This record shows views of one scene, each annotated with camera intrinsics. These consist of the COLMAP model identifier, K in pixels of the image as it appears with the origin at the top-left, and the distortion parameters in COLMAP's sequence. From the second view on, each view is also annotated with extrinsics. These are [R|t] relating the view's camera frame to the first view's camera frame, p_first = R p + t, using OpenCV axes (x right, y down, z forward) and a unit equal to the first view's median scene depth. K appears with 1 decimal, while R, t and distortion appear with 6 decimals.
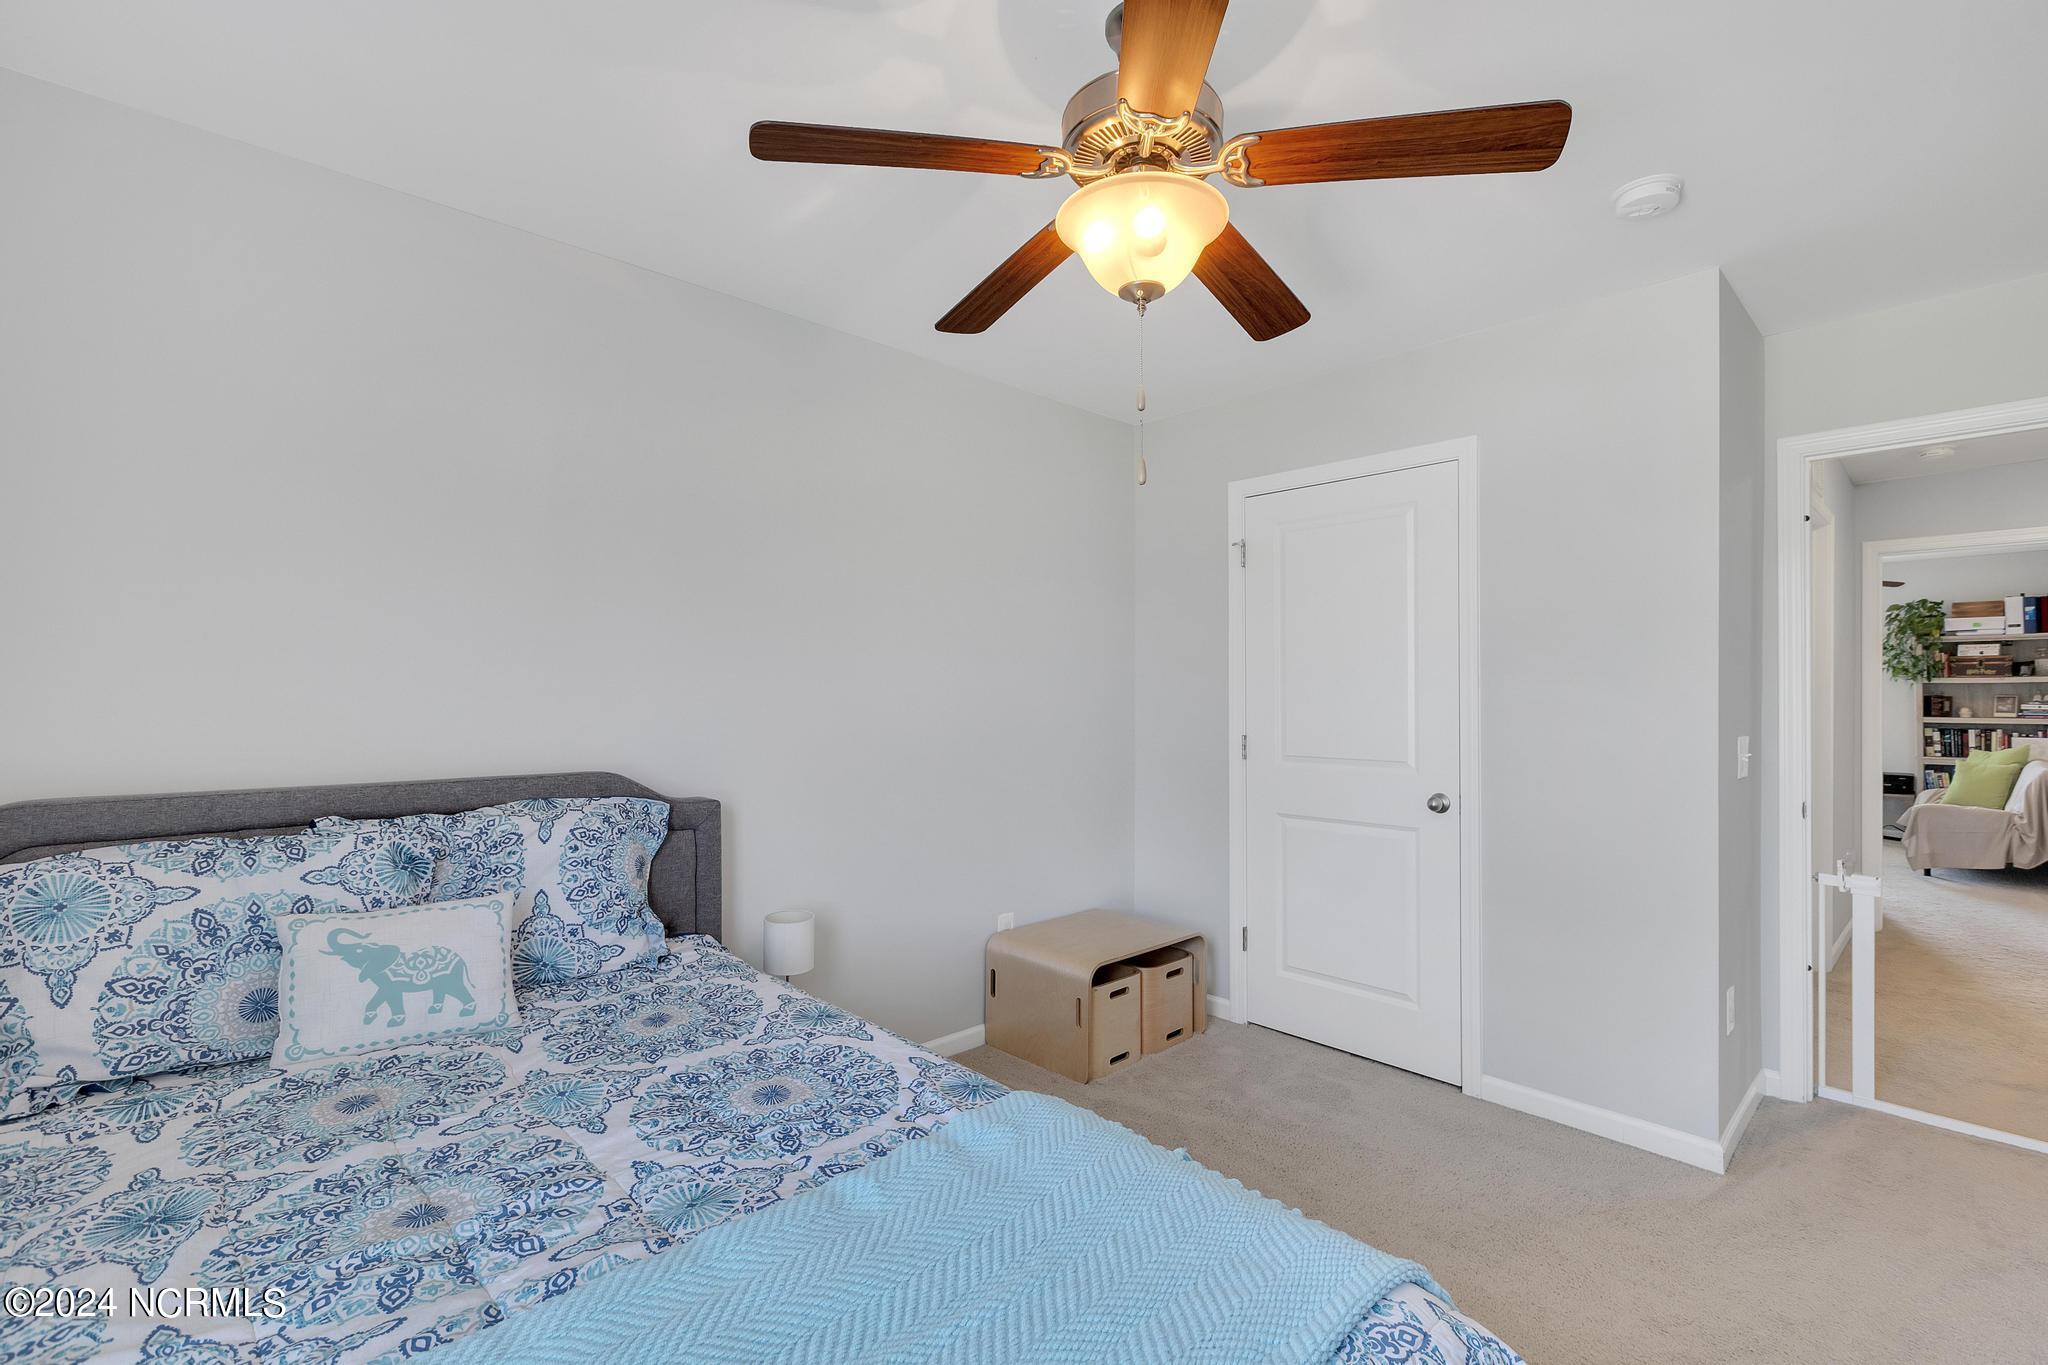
lens RADIAL K [[913.2, 0, 1020.6], [0, 913.2, 690.6], [0, 0, 1]] dist [-0.001361, -0.000894]
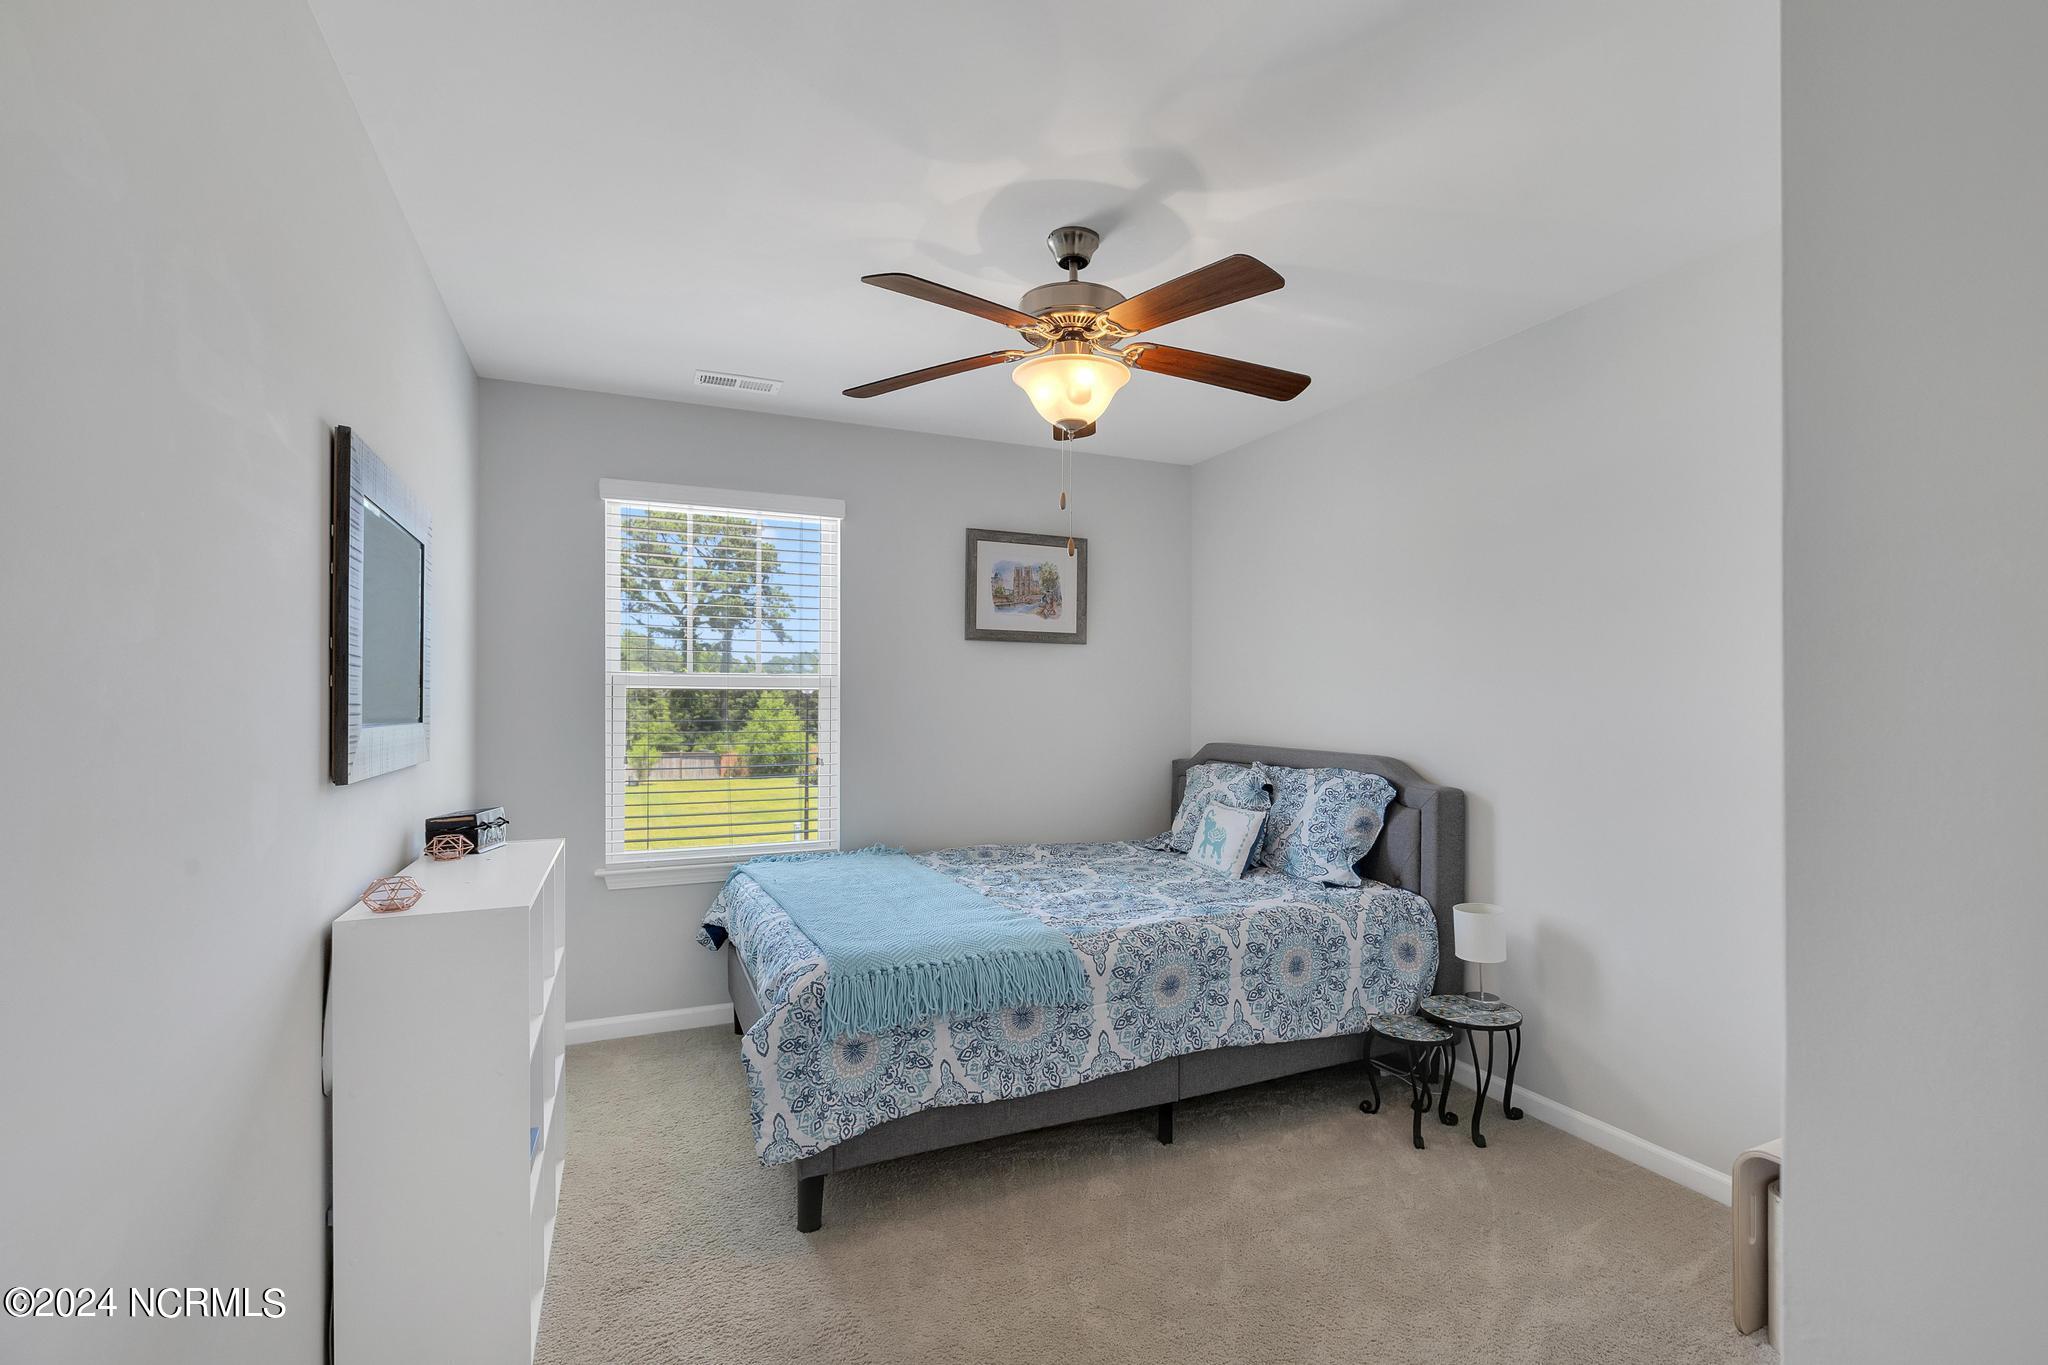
lens RADIAL K [[913.2, 0, 1020.6], [0, 913.2, 690.6], [0, 0, 1]] dist [-0.001361, -0.000894]
pose [[-0.338892, -0.005979, -0.940806, 1.141044], [0.006317, 0.999943, -0.008630, -0.002232], [0.940804, -0.008868, -0.338834, 1.047453]]
